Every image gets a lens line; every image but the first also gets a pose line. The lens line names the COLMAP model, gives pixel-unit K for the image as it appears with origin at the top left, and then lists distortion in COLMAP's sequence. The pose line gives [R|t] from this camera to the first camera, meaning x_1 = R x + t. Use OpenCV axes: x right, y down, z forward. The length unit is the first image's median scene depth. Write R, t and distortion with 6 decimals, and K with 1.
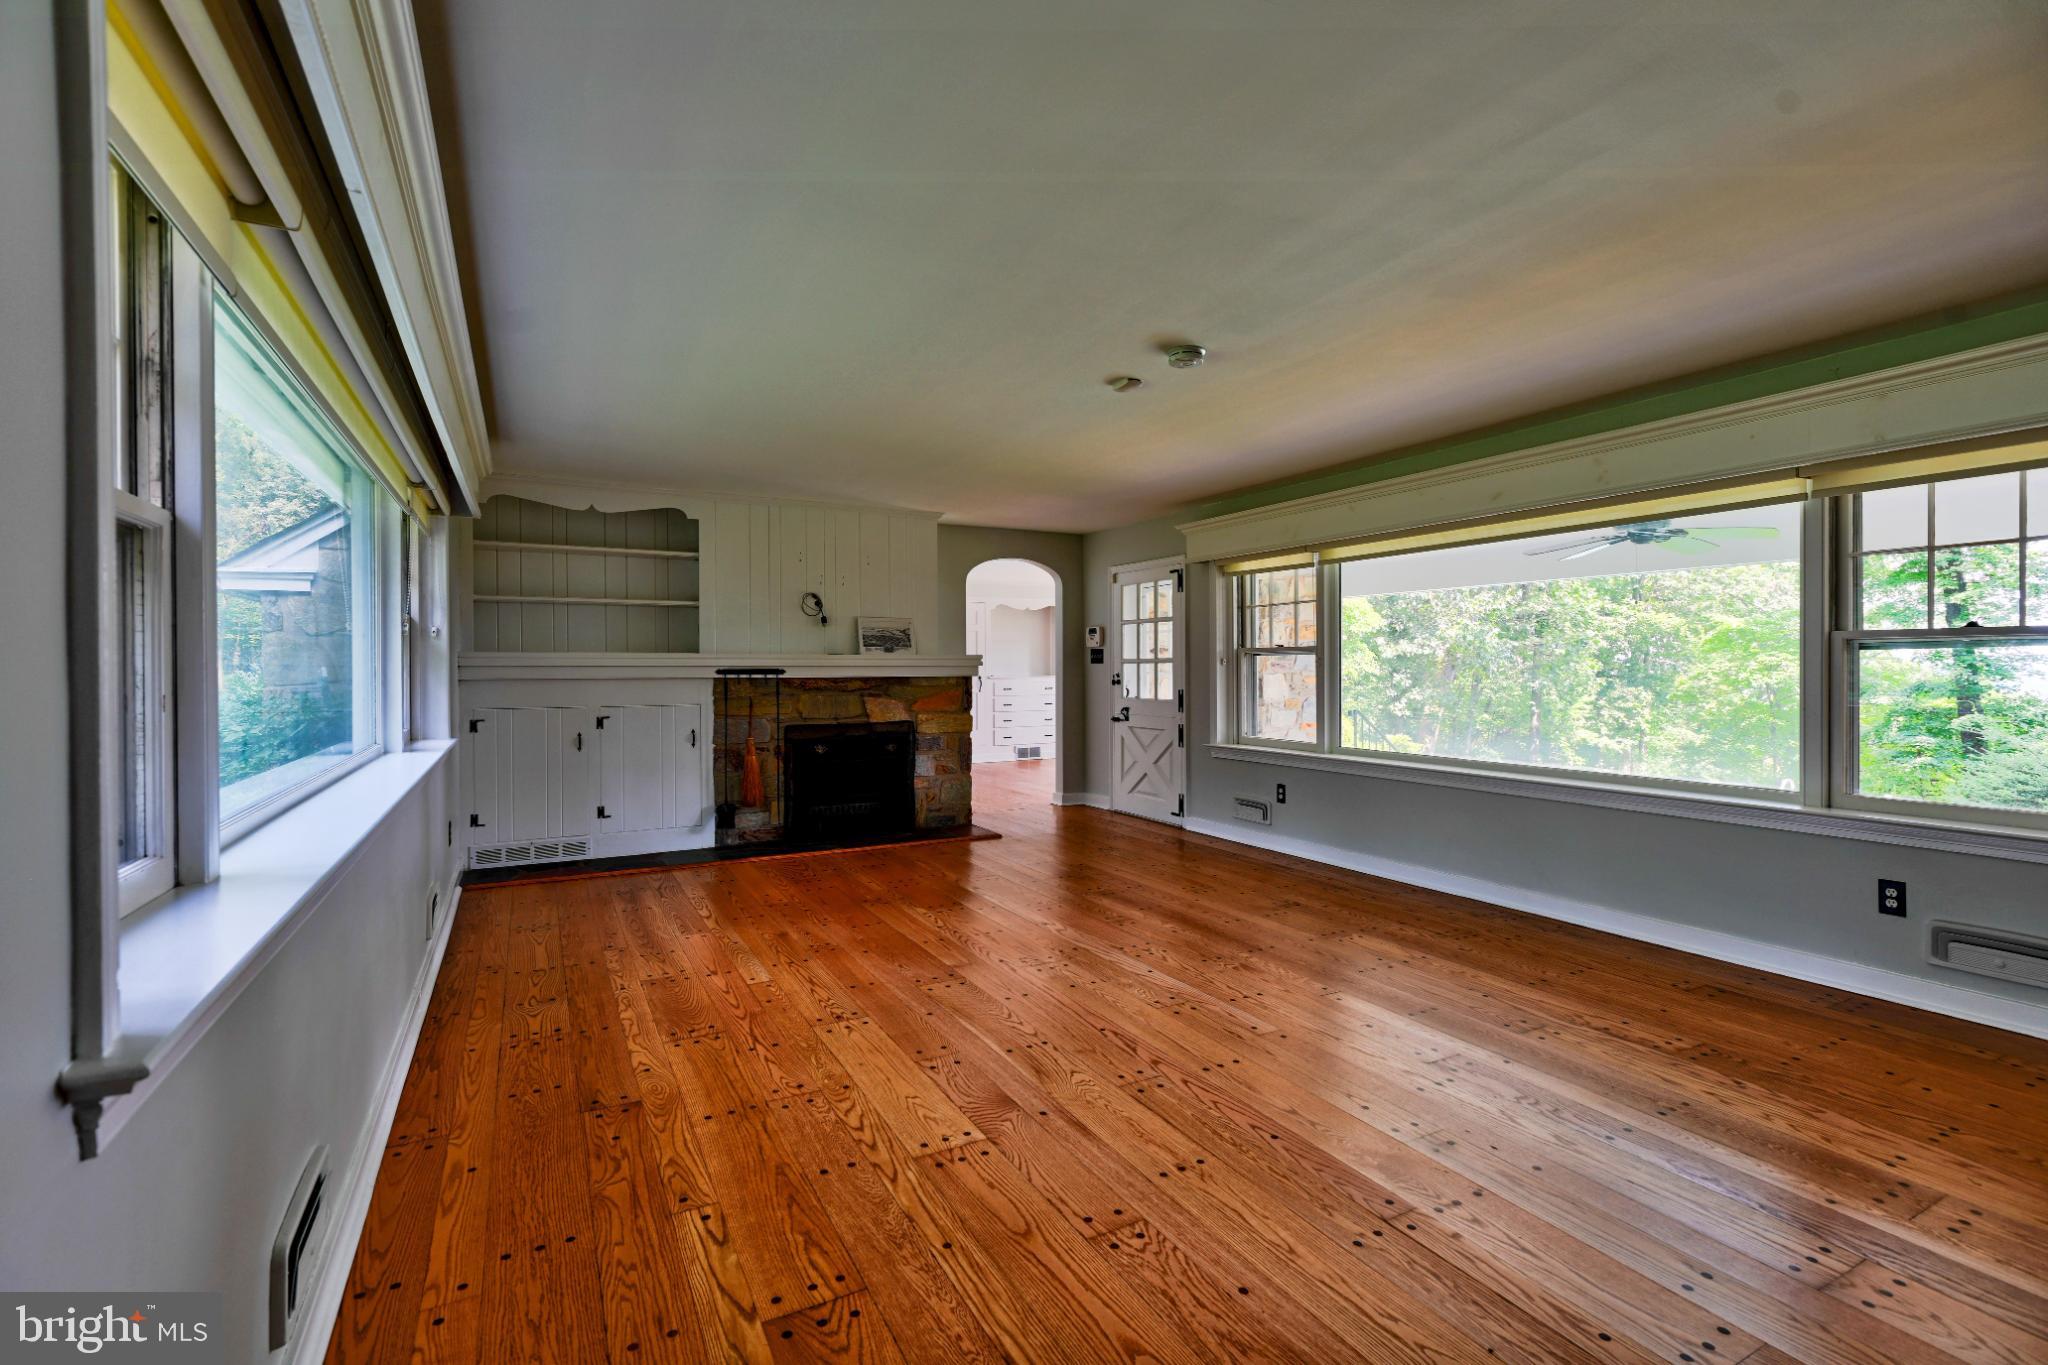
lens RADIAL K [[924.0, 0, 1024.0], [0, 924.0, 682.5], [0, 0, 1]] dist [-0.000103, 0.000124]
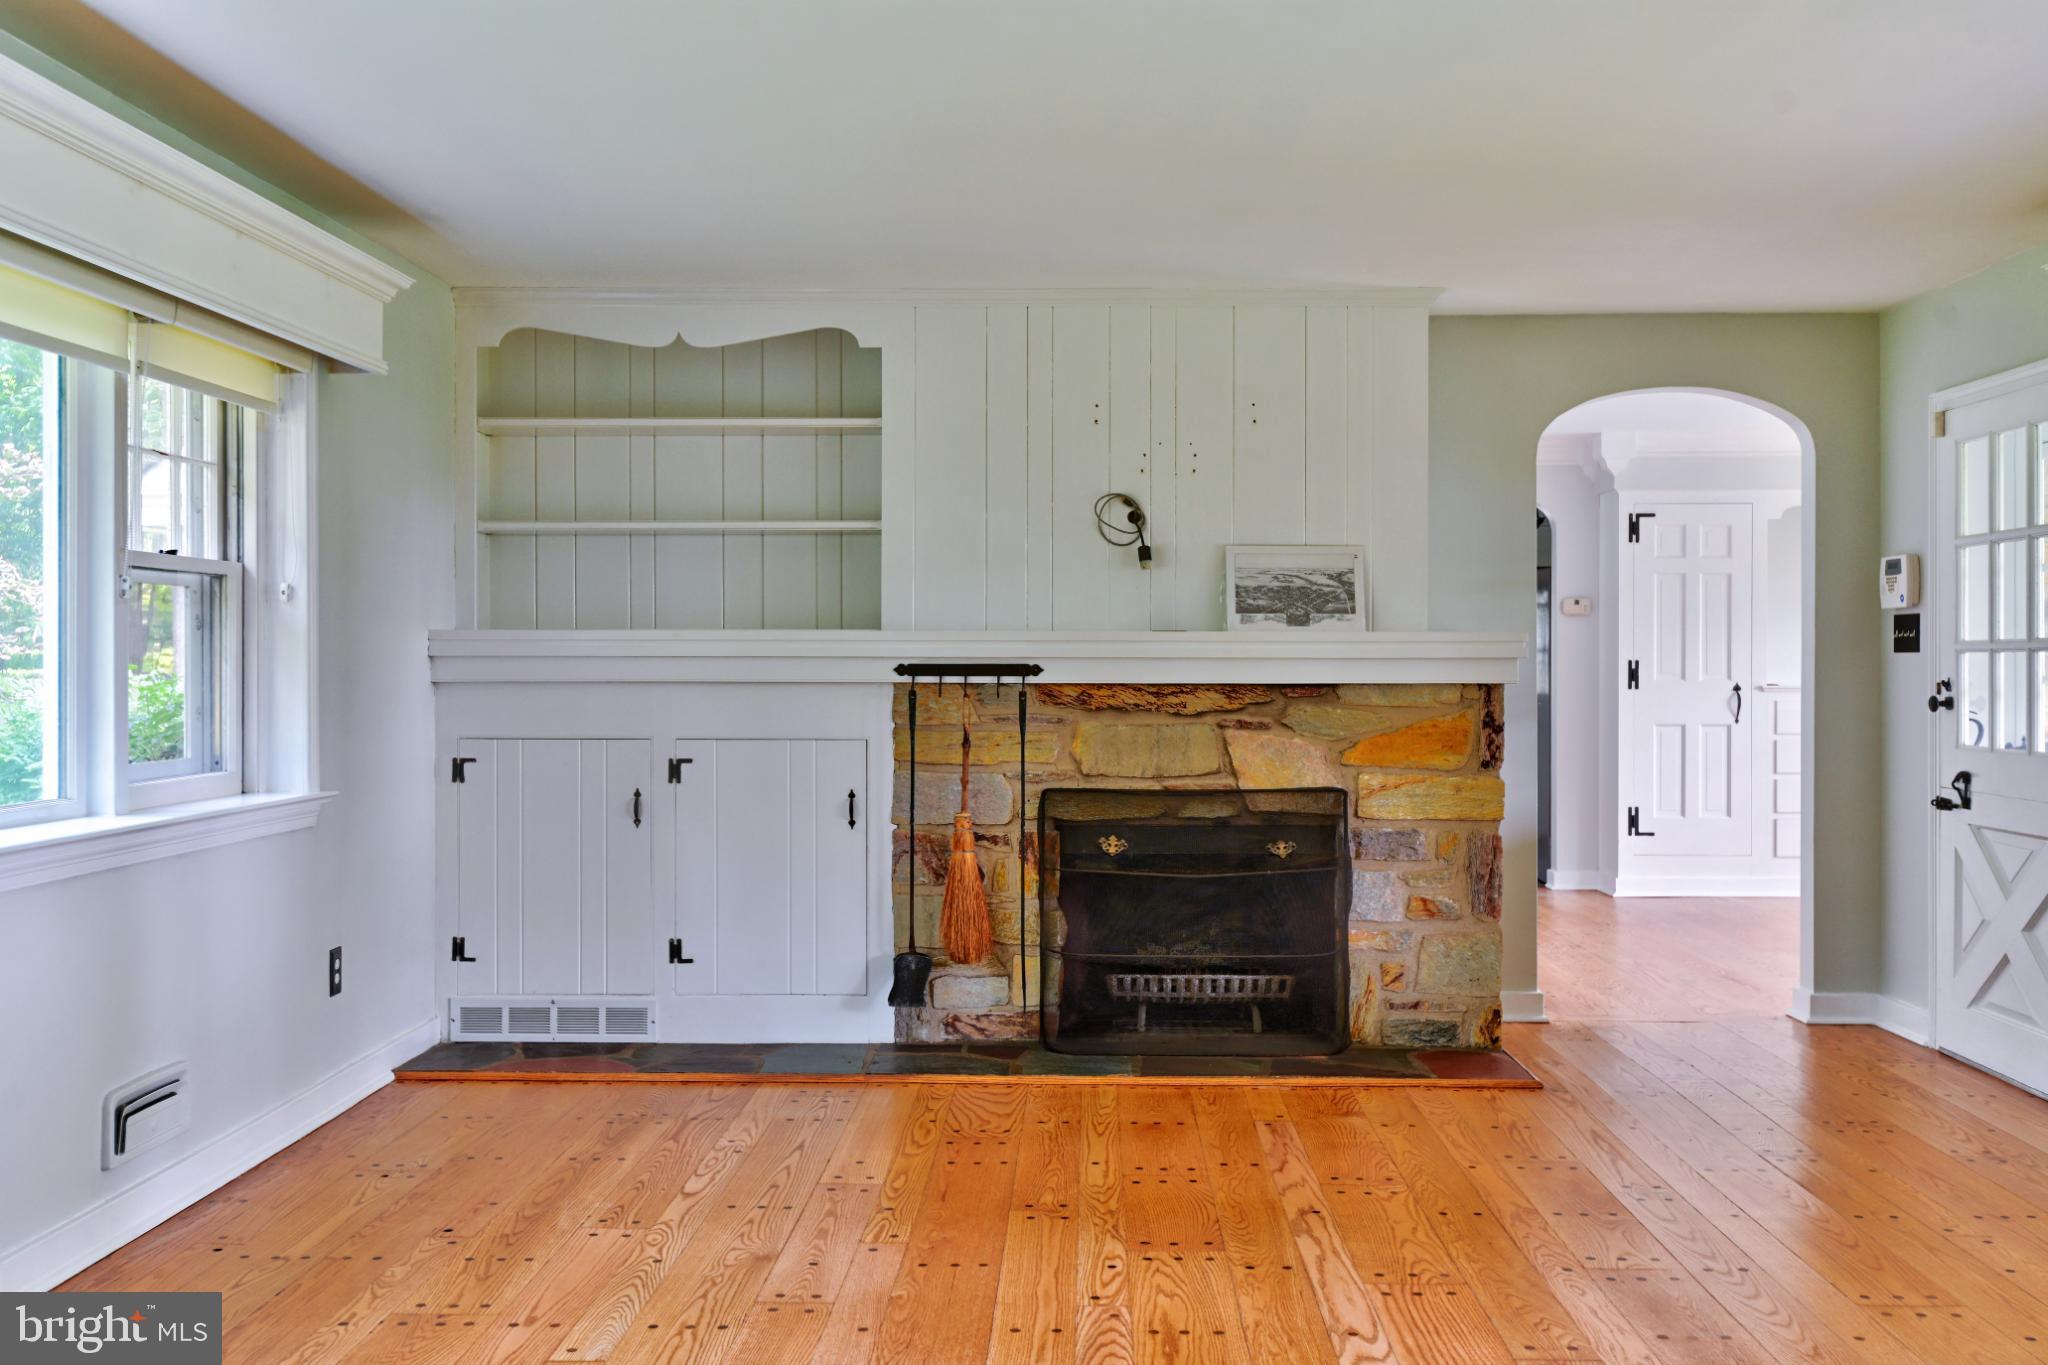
lens RADIAL K [[2005.3, 0, 1023.1], [0, 2005.3, 656.3], [0, 0, 1]] dist [0.007827, 0.004877]
pose [[0.867268, 0.002508, -0.497835, 0.215538], [-0.011182, 0.999833, -0.014443, -0.003931], [0.497715, 0.018093, 0.867152, 0.139618]]
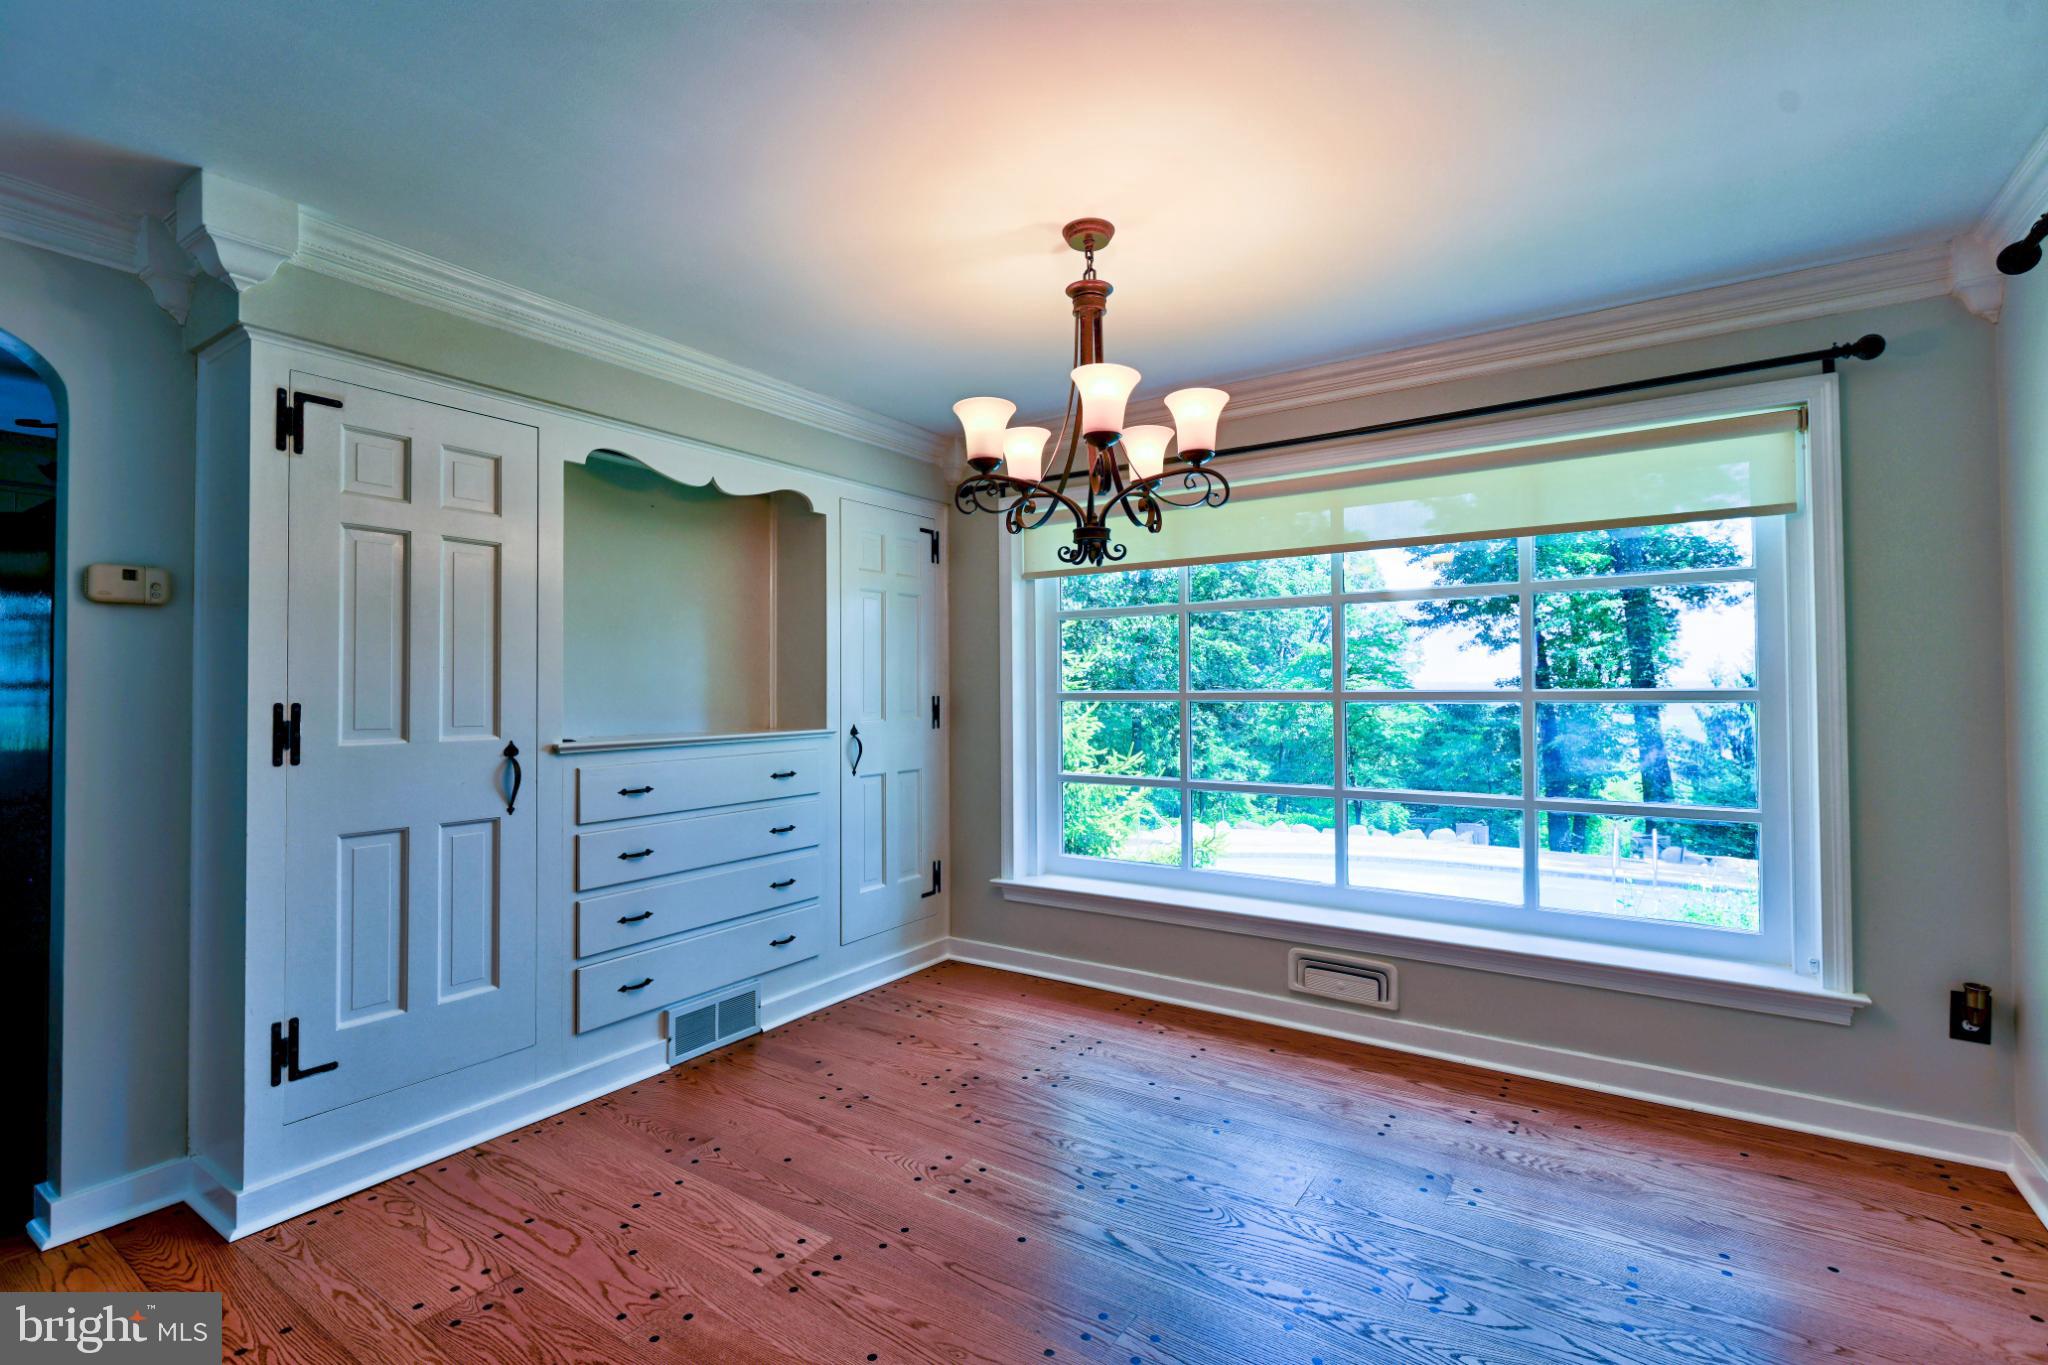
lens RADIAL K [[924.0, 0, 1024.0], [0, 924.0, 682.5], [0, 0, 1]] dist [-0.000103, 0.000124]
pose [[0.885207, 0.004692, 0.465173, -0.074508], [0.007627, 0.999668, -0.024598, -0.026554], [-0.465134, 0.025322, 0.884878, 1.330649]]
